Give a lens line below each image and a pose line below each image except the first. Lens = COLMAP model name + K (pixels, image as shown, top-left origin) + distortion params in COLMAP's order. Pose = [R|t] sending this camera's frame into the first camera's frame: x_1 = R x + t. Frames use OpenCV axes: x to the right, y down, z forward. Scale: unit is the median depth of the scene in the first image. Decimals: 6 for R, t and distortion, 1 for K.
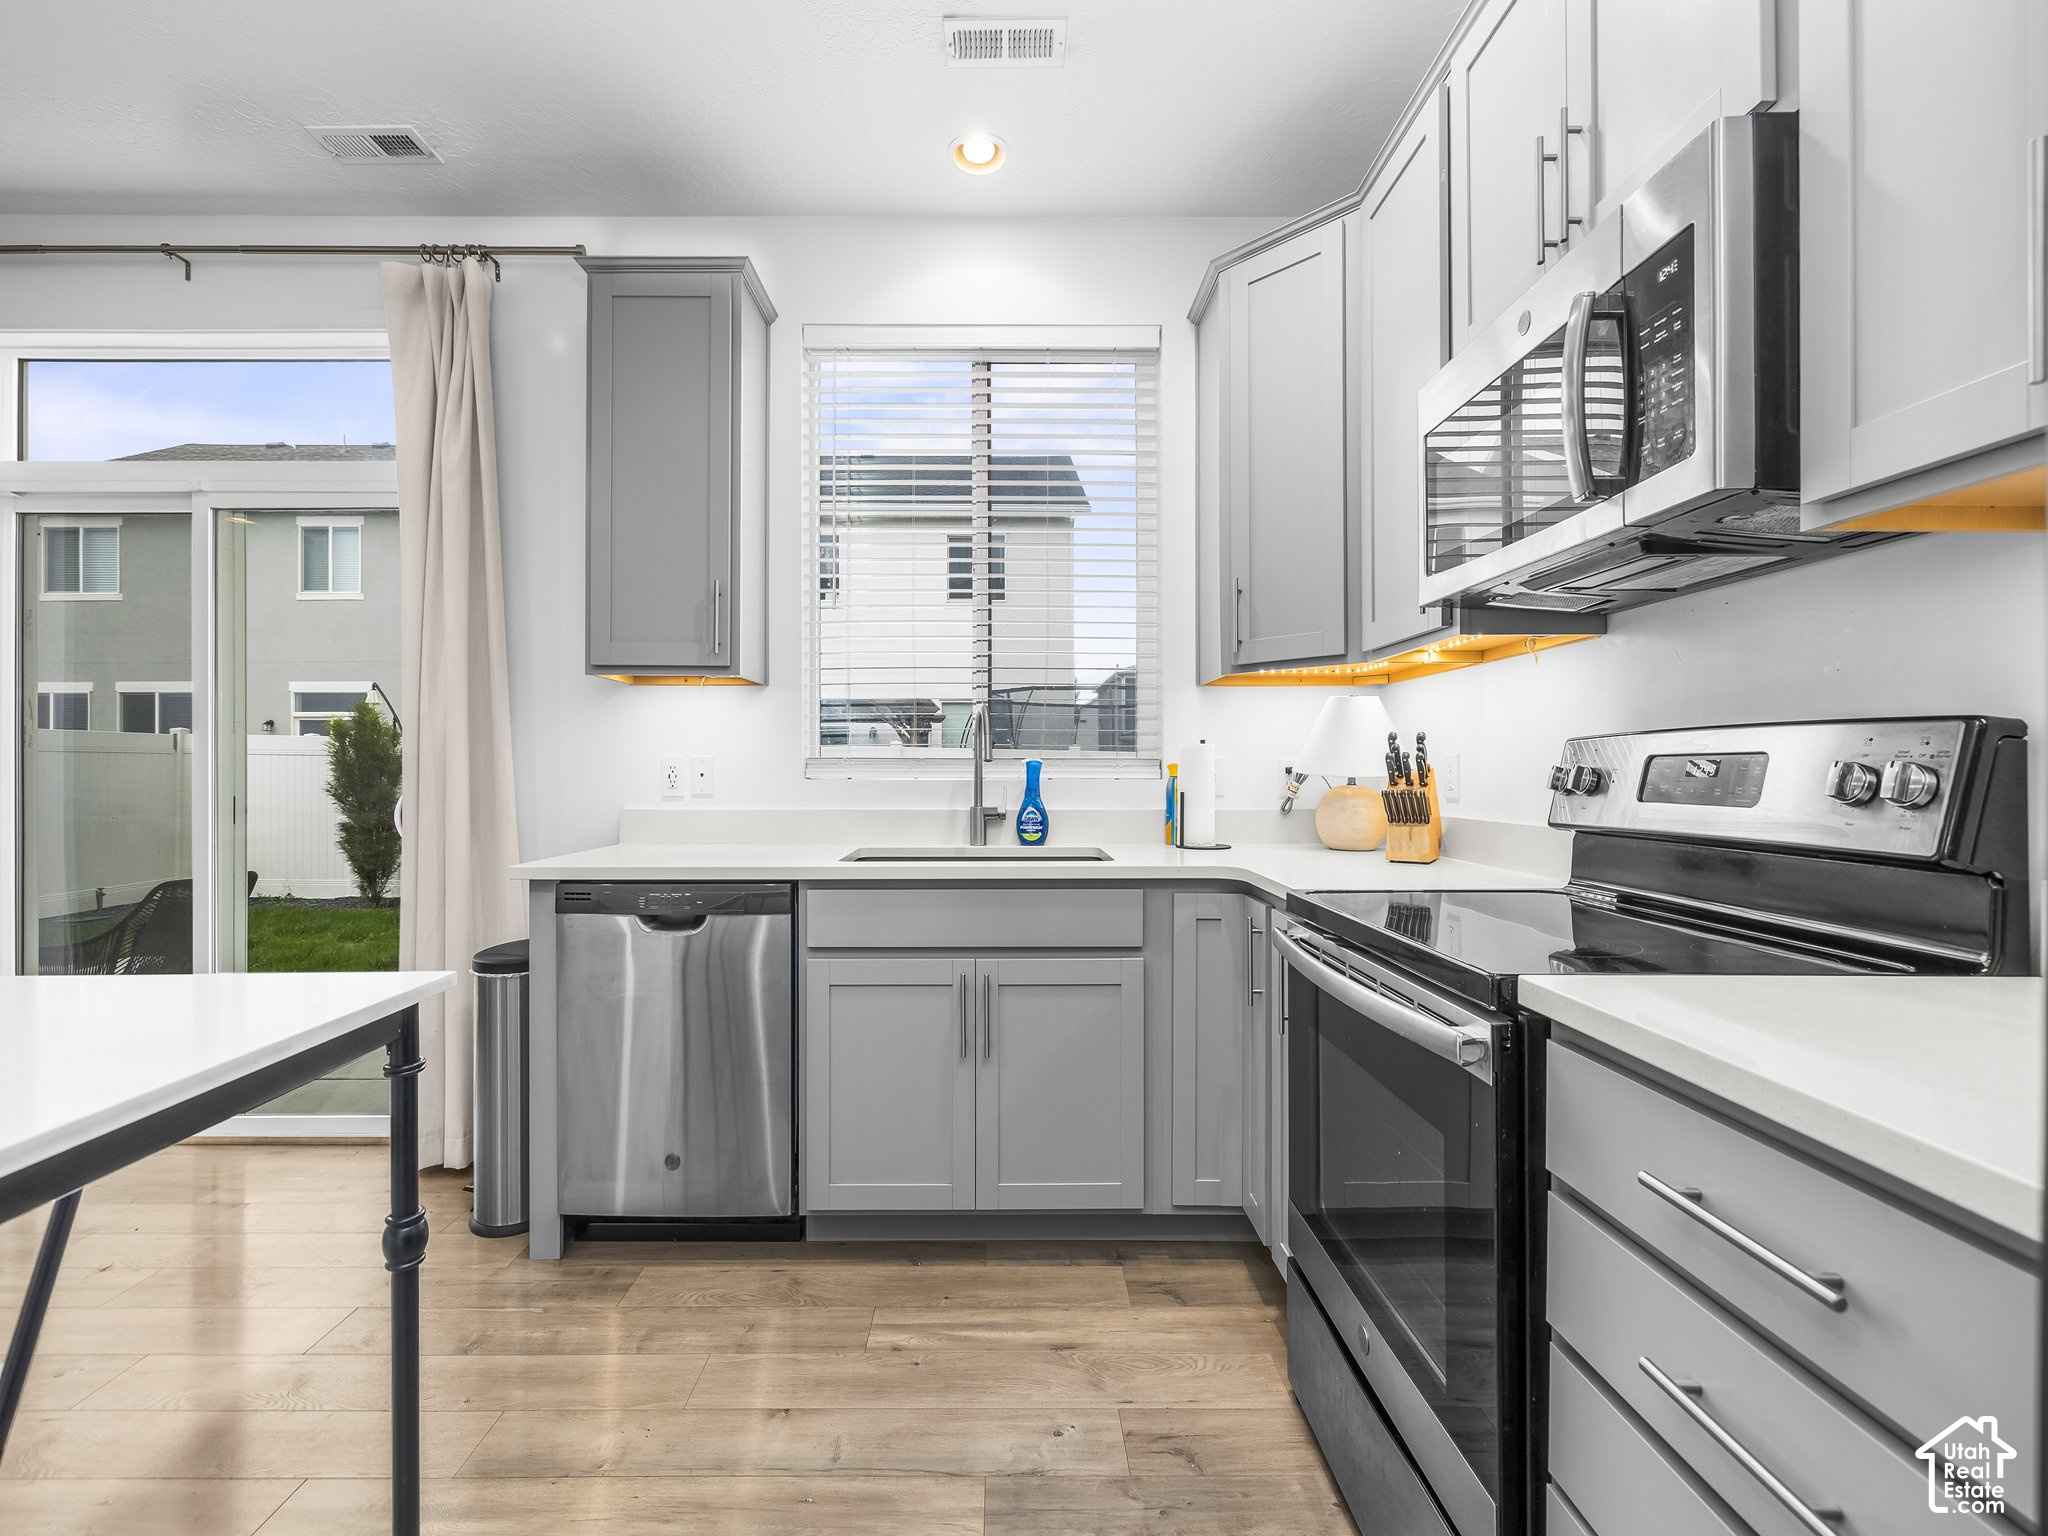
lens RADIAL K [[857.7, 0, 1024.0], [0, 857.7, 768.0], [0, 0, 1]] dist [0.001845, 0.000054]
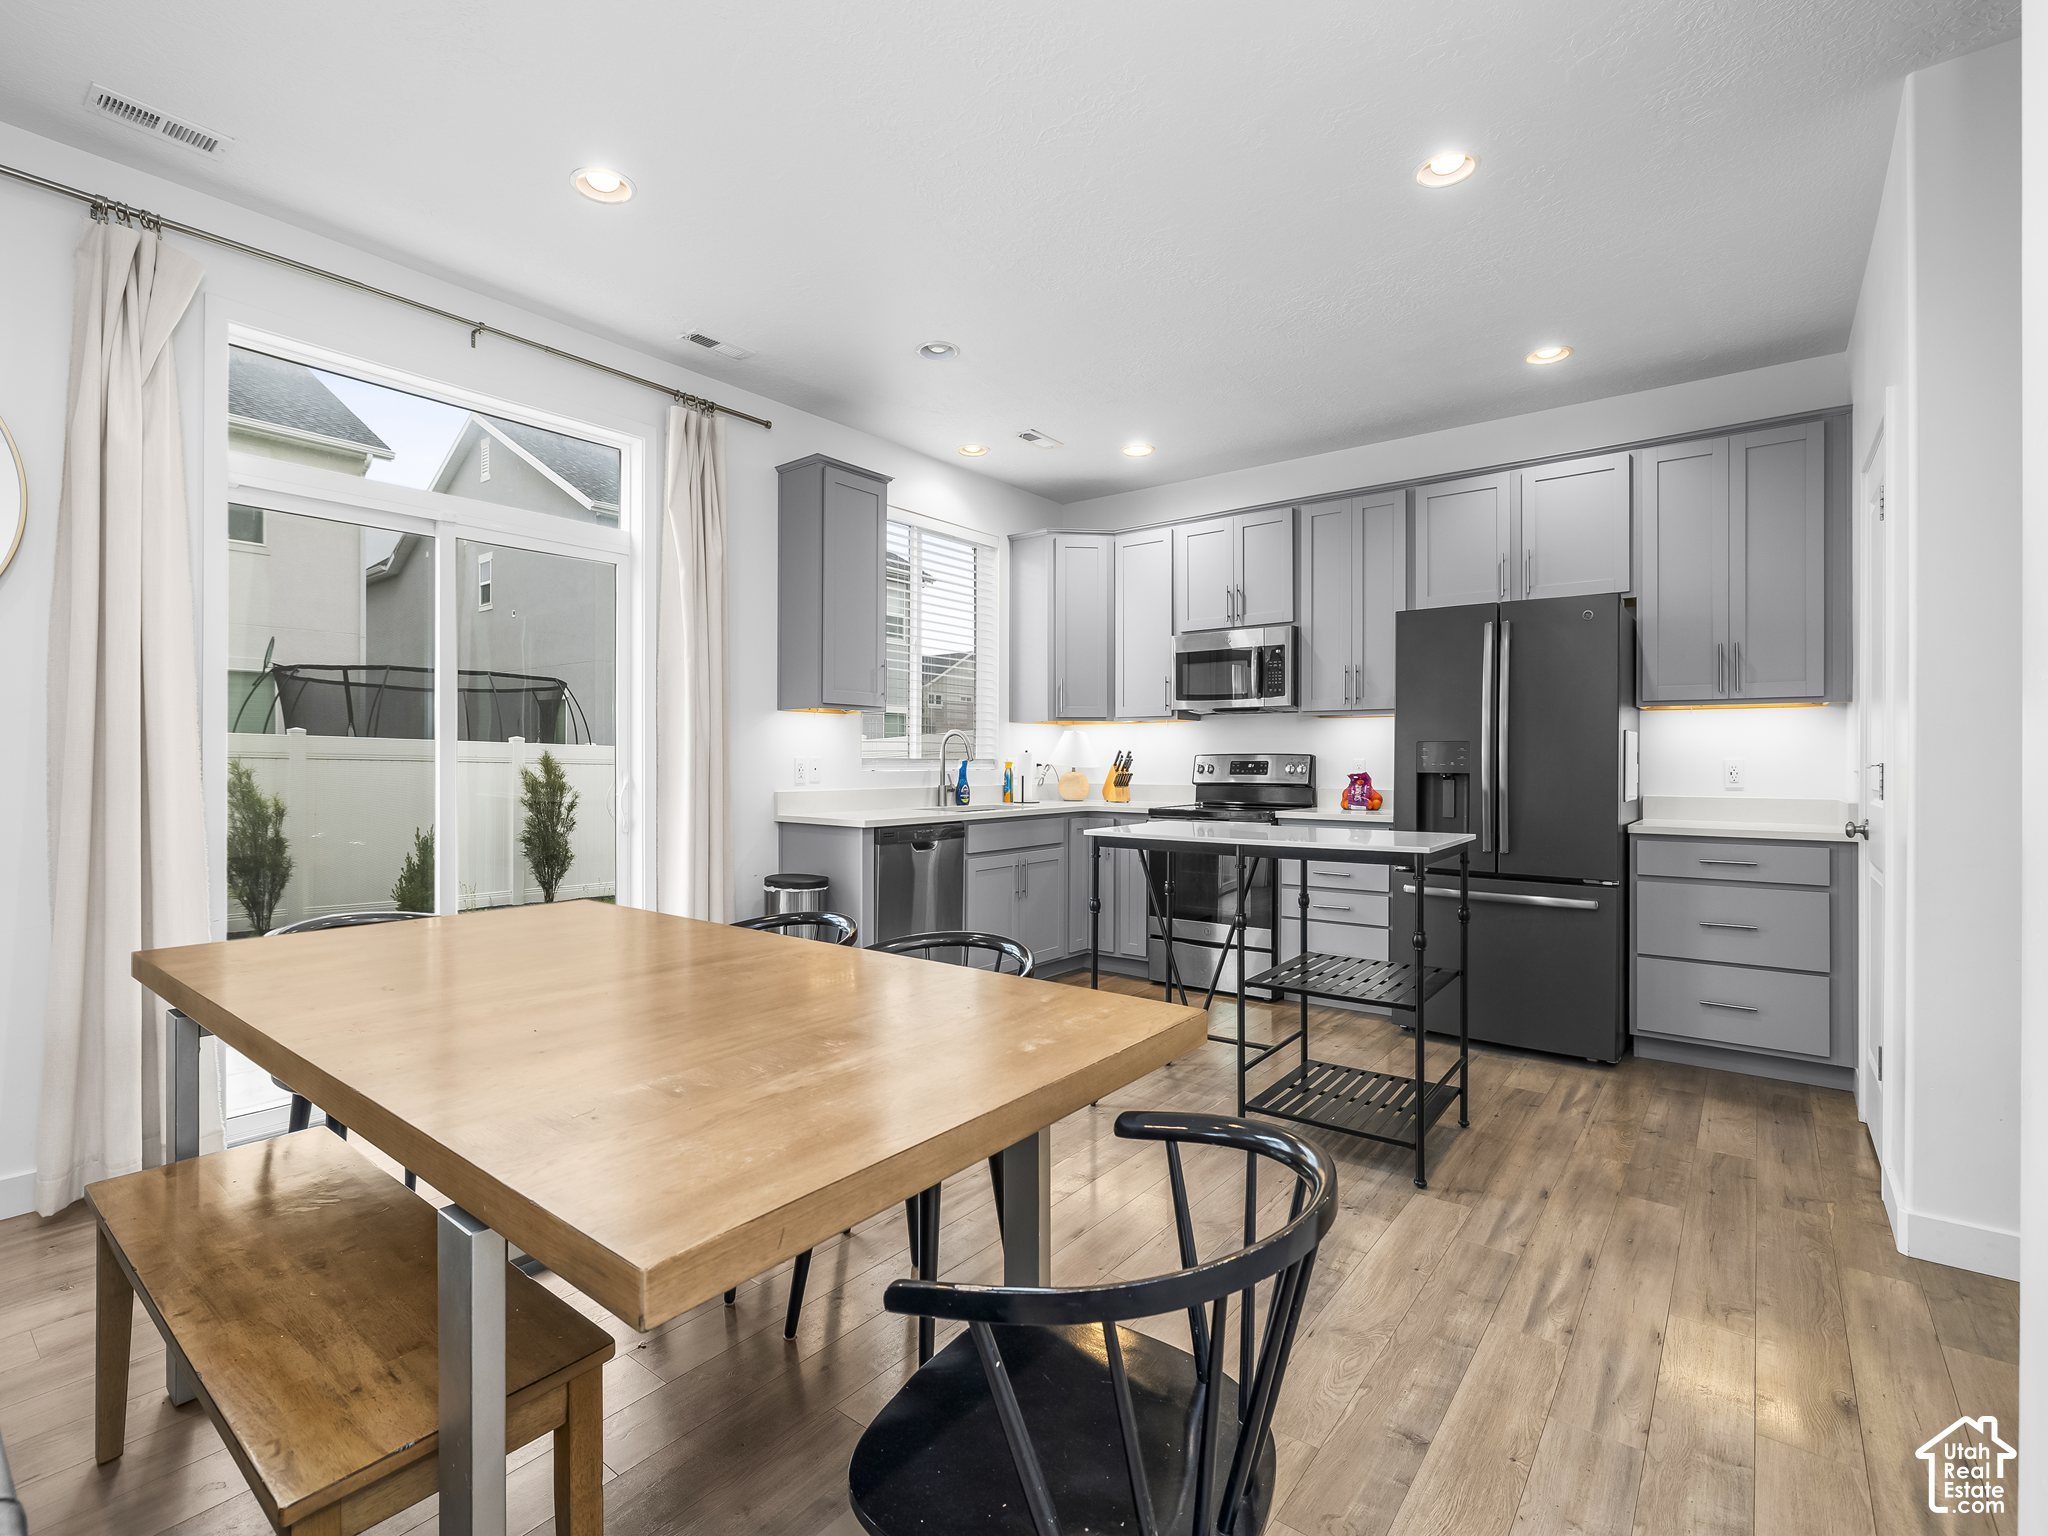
lens RADIAL K [[963.4, 0, 1039.1], [0, 963.4, 769.2], [0, 0, 1]] dist [0.002085, 0.000591]
pose [[0.606835, -0.005927, 0.794806, -1.898761], [0.001036, 0.999977, 0.006666, -0.004086], [-0.794827, -0.003222, 0.606827, -0.496609]]
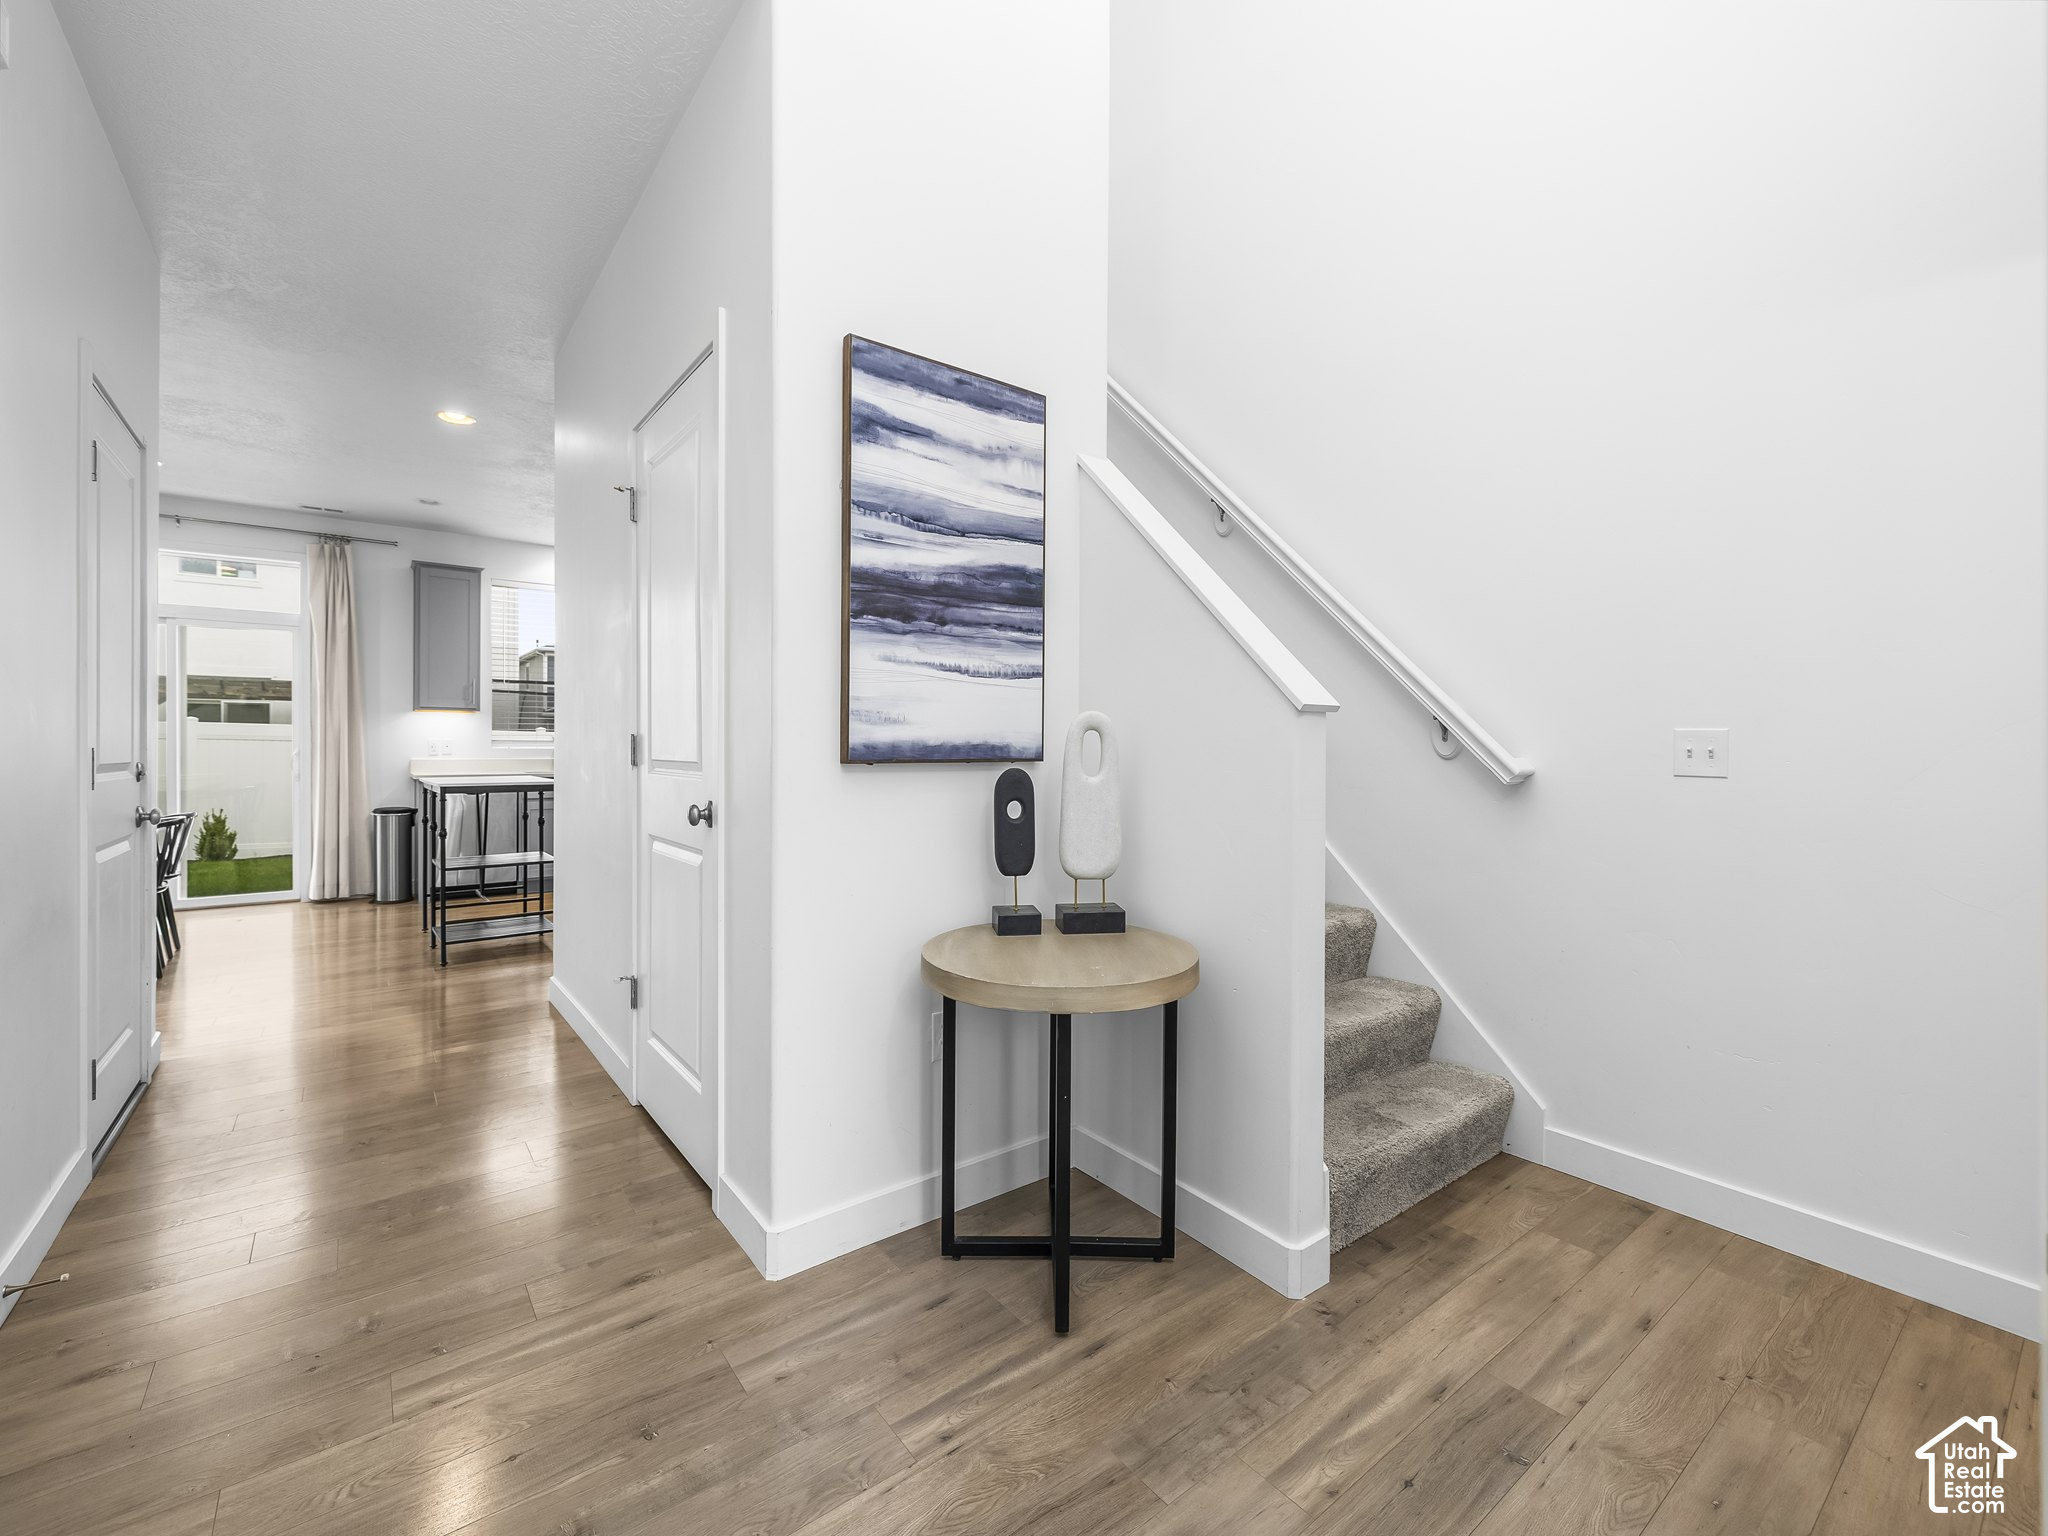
lens RADIAL K [[865.5, 0, 1008.7], [0, 865.5, 749.5], [0, 0, 1]] dist [-0.003664, -0.000525]
pose [[0.800900, -0.002546, 0.598792, -0.724831], [0.002286, 0.999997, 0.001195, 0.021708], [-0.598793, 0.000411, 0.800903, -2.597657]]
